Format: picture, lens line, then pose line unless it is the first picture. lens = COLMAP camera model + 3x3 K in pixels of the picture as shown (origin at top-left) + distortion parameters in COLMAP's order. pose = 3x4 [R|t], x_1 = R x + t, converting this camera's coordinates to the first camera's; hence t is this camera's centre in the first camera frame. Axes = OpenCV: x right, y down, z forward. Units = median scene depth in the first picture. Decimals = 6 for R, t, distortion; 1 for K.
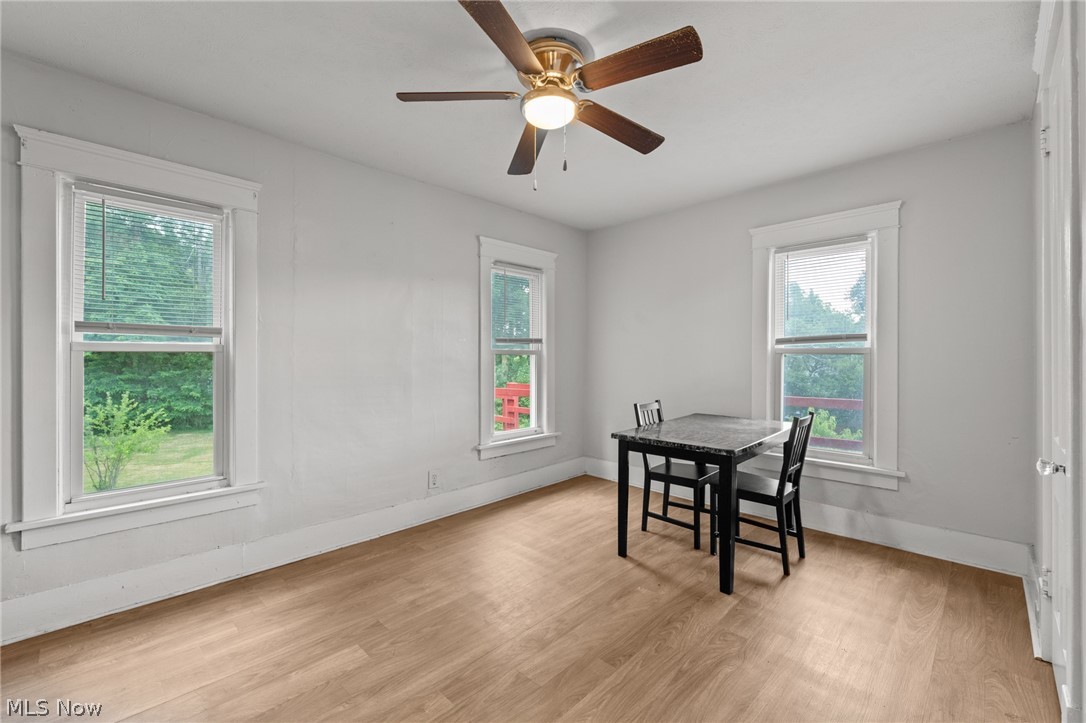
lens RADIAL K [[458.6, 0, 544.6], [0, 458.6, 359.0], [0, 0, 1]] dist [-0.002543, -0.000458]
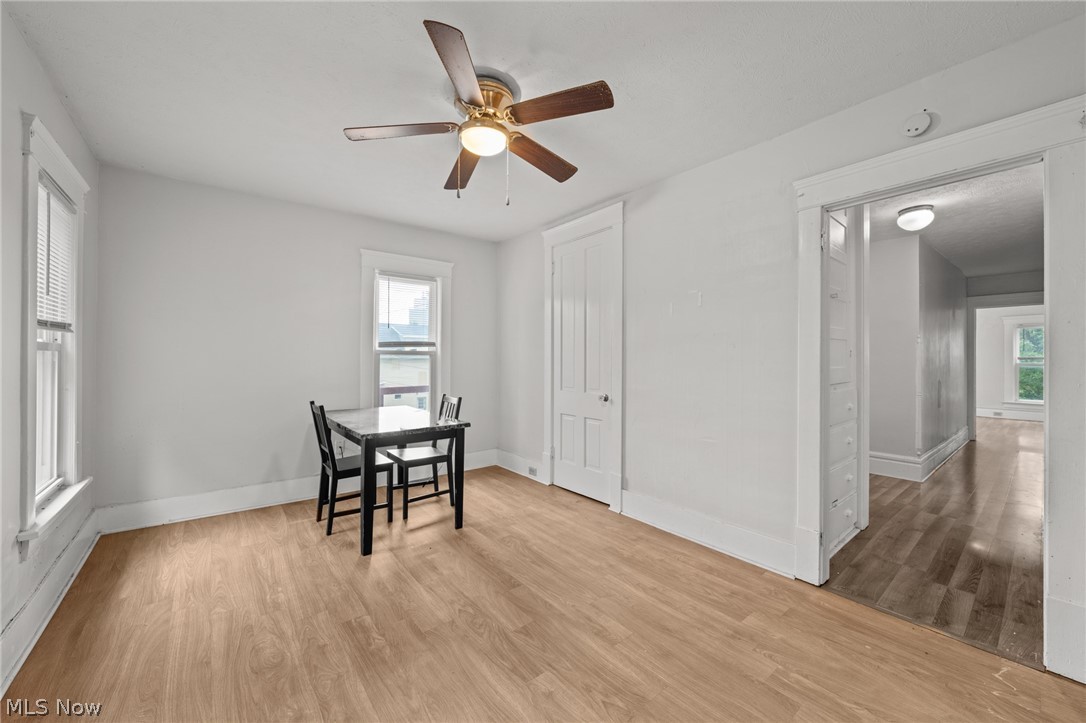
lens RADIAL K [[412.3, 0, 542.3], [0, 412.3, 356.1], [0, 0, 1]] dist [-0.001935, -0.000070]
pose [[0.116917, 0.004614, 0.993131, -0.787557], [-0.004309, 0.999982, -0.004138, -0.004285], [-0.993132, -0.003795, 0.116935, 0.589612]]
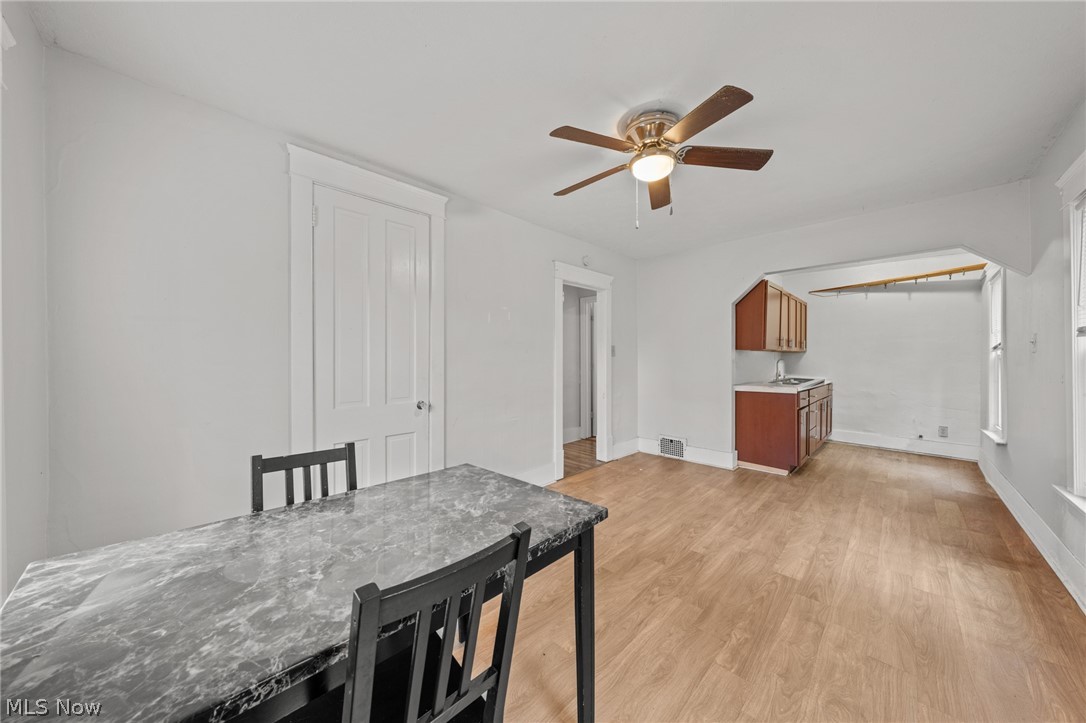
lens RADIAL K [[364.2, 0, 545.4], [0, 364.2, 361.1], [0, 0, 1]] dist [-0.002394, -0.000043]
pose [[-0.999955, 0.002246, 0.009194, 0.241994], [0.002308, 0.999975, 0.006748, -0.007757], [-0.009179, 0.006769, -0.999935, 1.618100]]
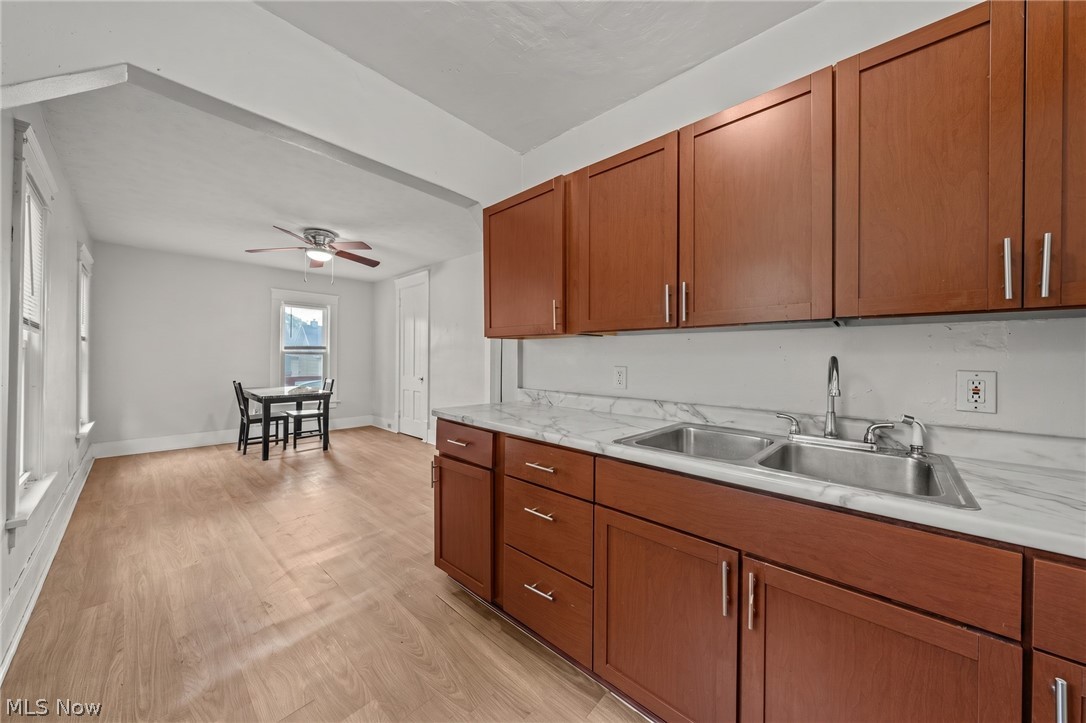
lens RADIAL K [[364.2, 0, 544.6], [0, 364.2, 358.4], [0, 0, 1]] dist [-0.002394, -0.000043]
pose [[-0.046795, 0.000852, 0.998904, -1.587684], [-0.006928, 0.999975, -0.001177, 0.003498], [-0.998880, -0.006976, -0.046788, -0.088892]]
